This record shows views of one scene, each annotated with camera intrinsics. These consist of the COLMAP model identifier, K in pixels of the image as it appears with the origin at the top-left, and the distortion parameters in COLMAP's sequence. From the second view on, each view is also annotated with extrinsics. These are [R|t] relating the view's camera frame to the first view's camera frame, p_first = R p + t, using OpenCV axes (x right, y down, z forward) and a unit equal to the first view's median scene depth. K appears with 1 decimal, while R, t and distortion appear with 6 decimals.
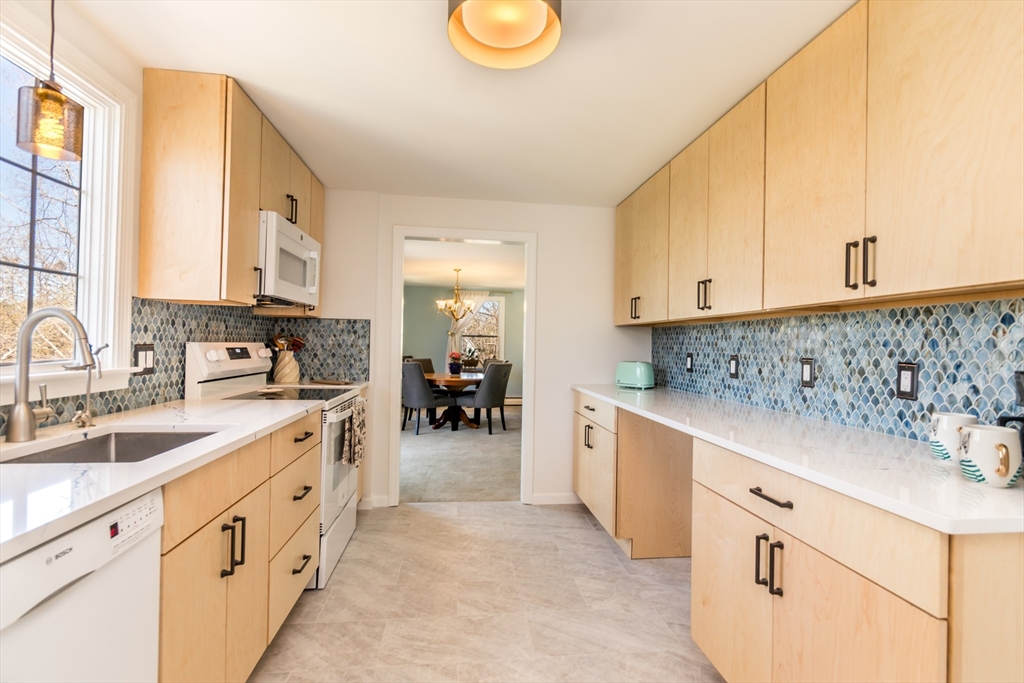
lens RADIAL K [[474.7, 0, 511.2], [0, 474.7, 342.6], [0, 0, 1]] dist [0.010619, 0.000875]
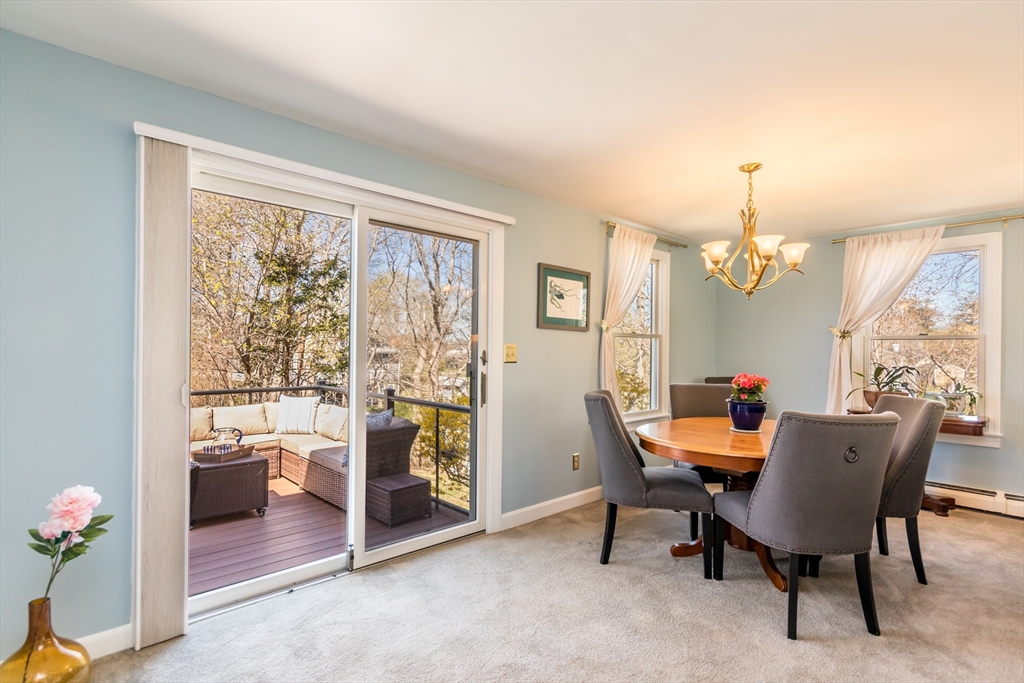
lens RADIAL K [[505.5, 0, 513.2], [0, 505.5, 347.4], [0, 0, 1]] dist [0.004433, -0.000815]
pose [[0.589169, -0.013188, -0.807902, 0.330586], [0.000506, 0.999873, -0.015954, 0.014402], [0.808009, 0.008991, 0.589101, 1.754826]]
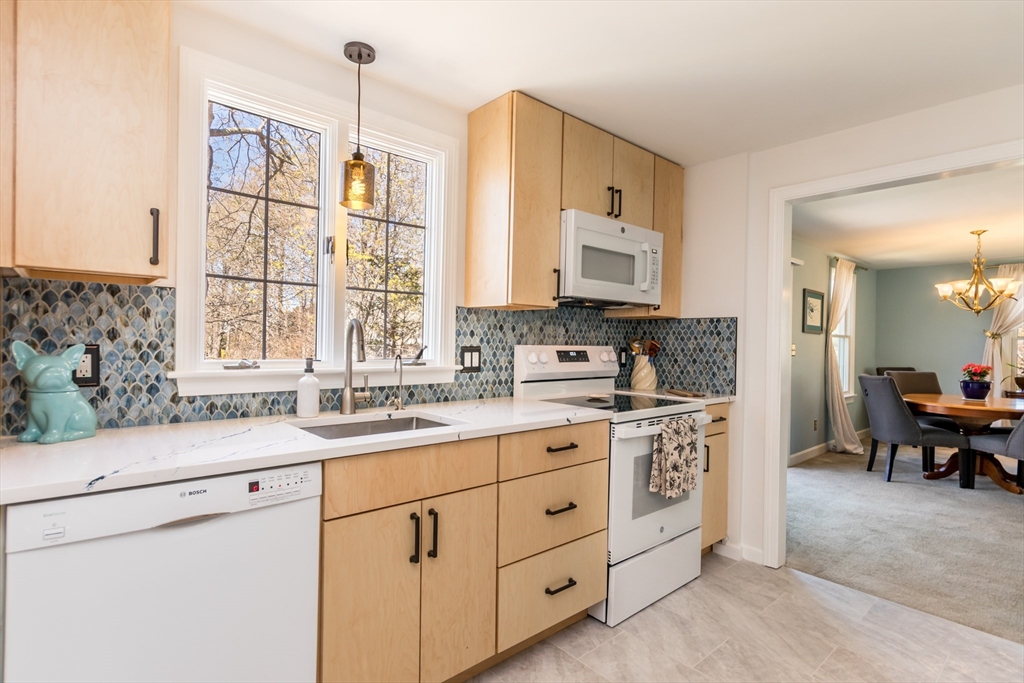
lens RADIAL K [[505.5, 0, 499.3], [0, 505.5, 342.5], [0, 0, 1]] dist [0.004433, -0.000815]
pose [[0.555126, -0.006802, -0.831739, 0.268897], [-0.003782, 0.999936, -0.010702, 0.005773], [0.831758, 0.009087, 0.555064, 0.314805]]
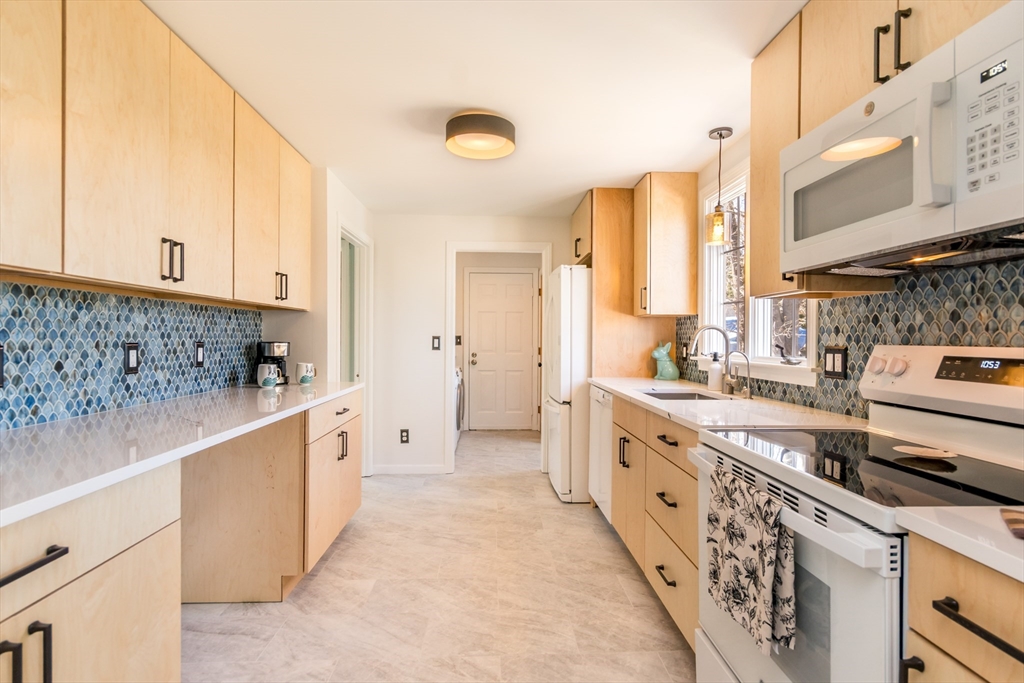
lens RADIAL K [[474.7, 0, 510.0], [0, 474.7, 339.6], [0, 0, 1]] dist [0.010619, 0.000875]
pose [[-0.996751, -0.026819, 0.075945, -0.167695], [-0.026802, 0.999640, 0.001242, 0.005183], [-0.075951, -0.000798, -0.997111, 1.722559]]
